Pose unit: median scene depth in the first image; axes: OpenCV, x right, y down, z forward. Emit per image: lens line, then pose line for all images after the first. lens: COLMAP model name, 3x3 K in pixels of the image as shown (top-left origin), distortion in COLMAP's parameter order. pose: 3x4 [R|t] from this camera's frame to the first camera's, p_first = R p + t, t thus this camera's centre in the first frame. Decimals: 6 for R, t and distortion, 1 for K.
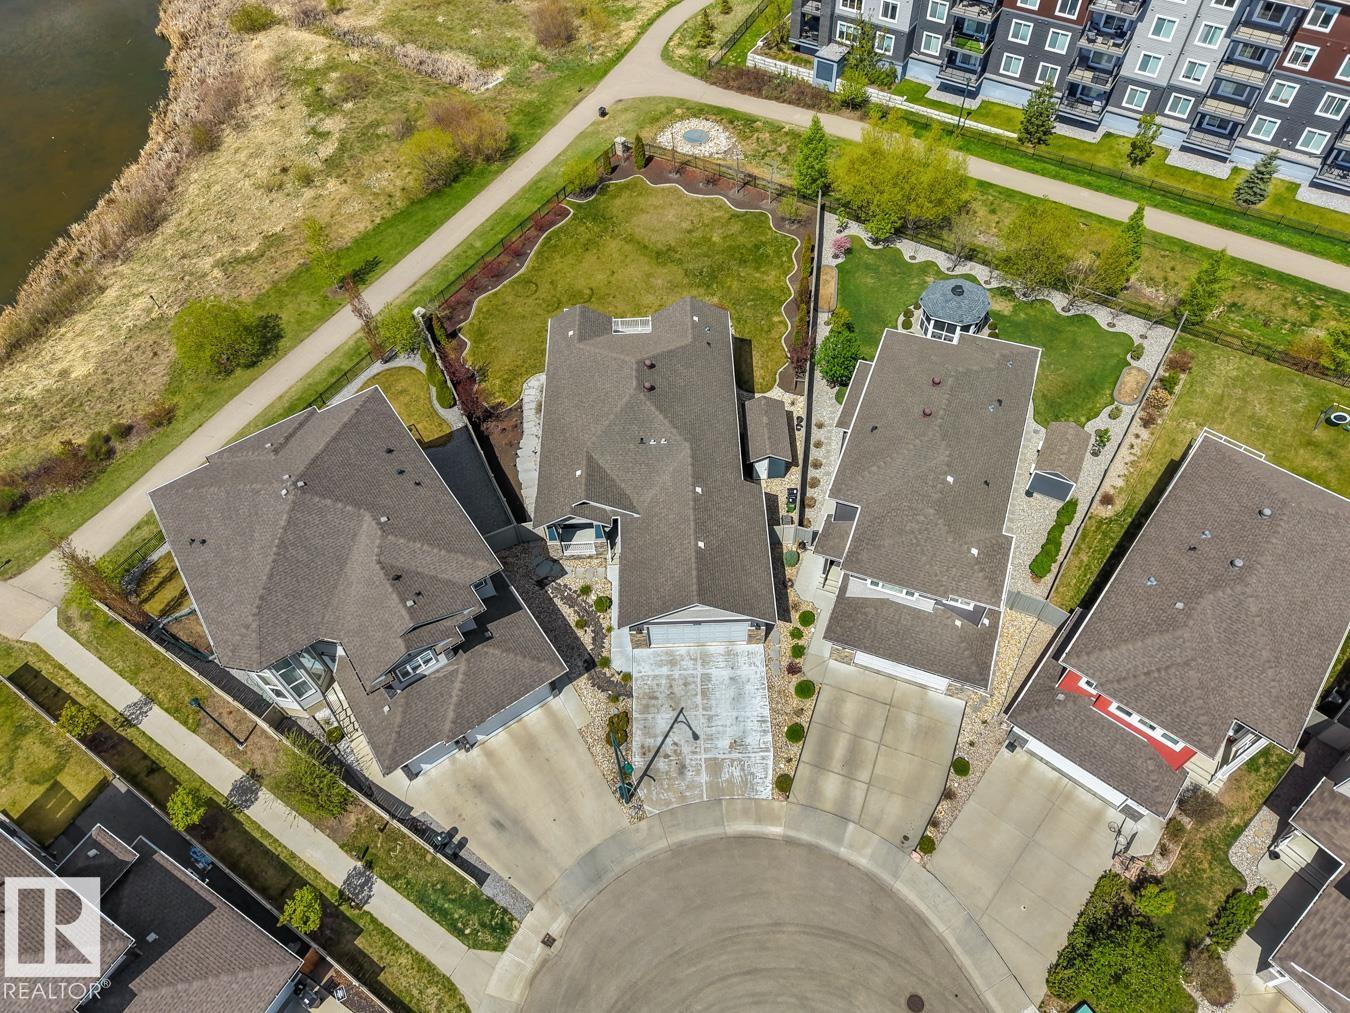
lens RADIAL K [[925.7, 0, 675.0], [0, 925.7, 506.5], [0, 0, 1]] dist [0.015797, -0.008702]
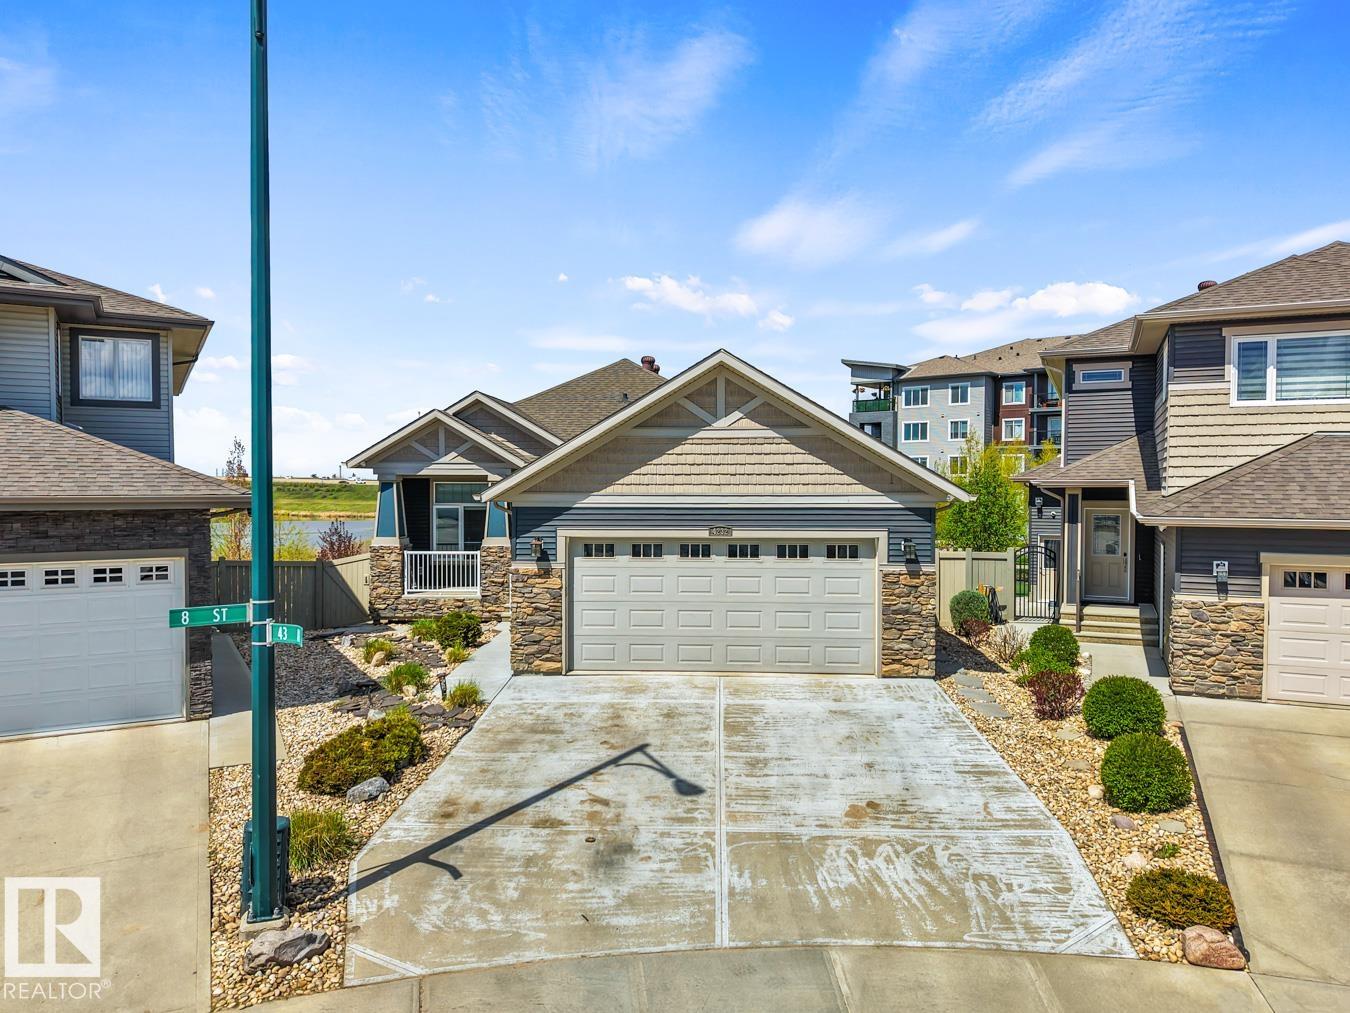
lens RADIAL K [[924.4, 0, 675.0], [0, 924.4, 506.5], [0, 0, 1]] dist [0.010651, -0.005014]
pose [[0.996679, 0.044040, -0.068499, 0.028982], [-0.081182, 0.603555, -0.793177, 0.368279], [0.006411, 0.796104, 0.605126, 0.770796]]
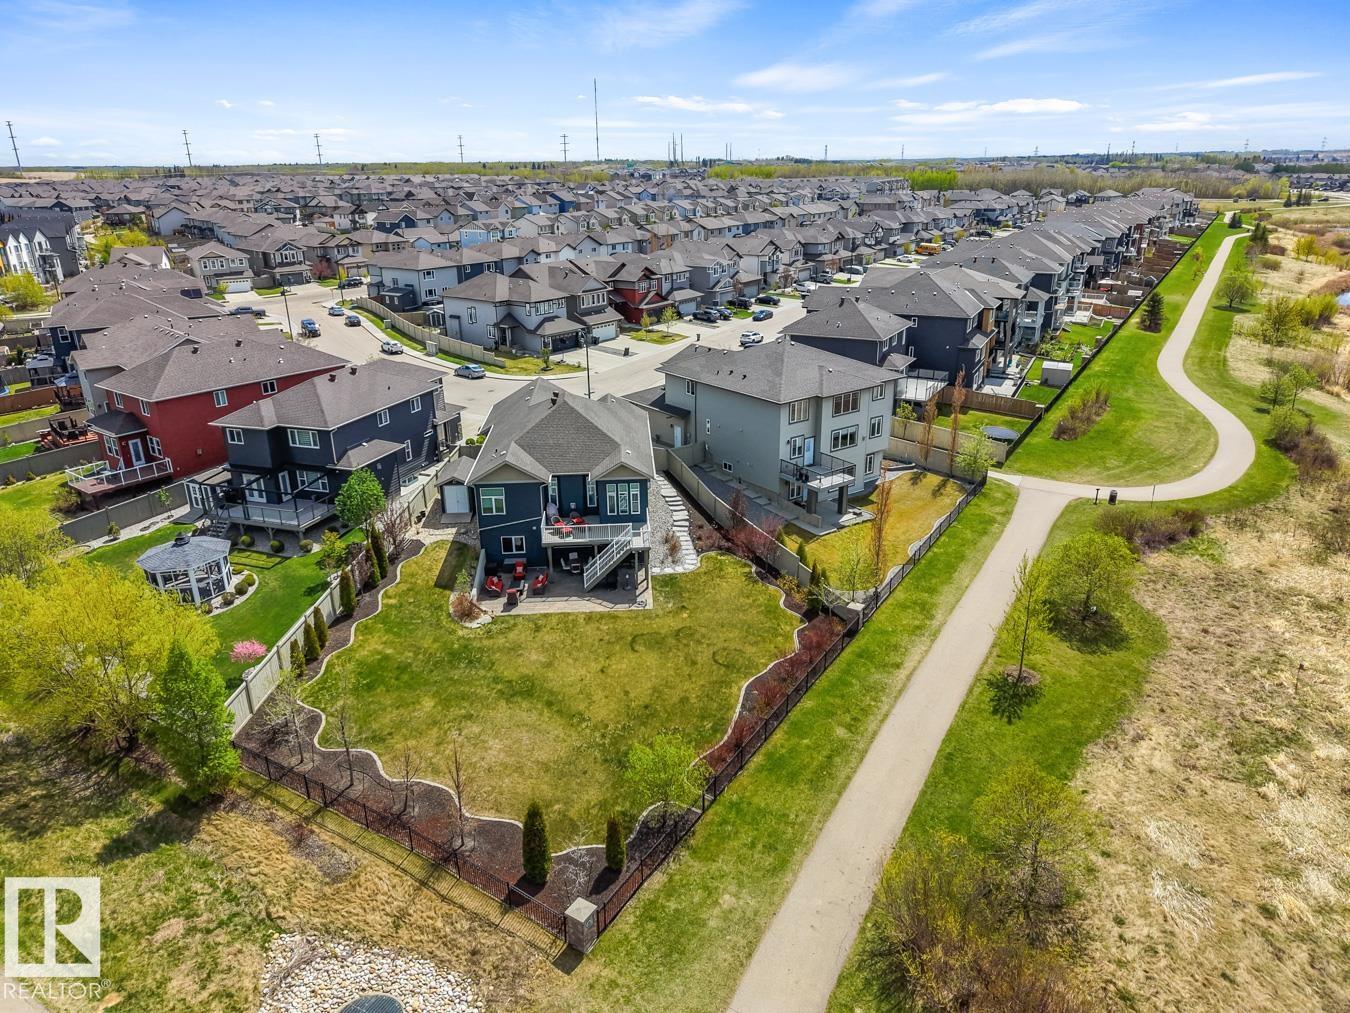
lens RADIAL K [[925.7, 0, 675.0], [0, 925.7, 506.5], [0, 0, 1]] dist [0.015797, -0.008702]
pose [[-0.997789, 0.065500, -0.011272, -0.171015], [0.007715, 0.282587, 0.959211, -1.307258], [0.066014, 0.957003, -0.282468, 1.542461]]
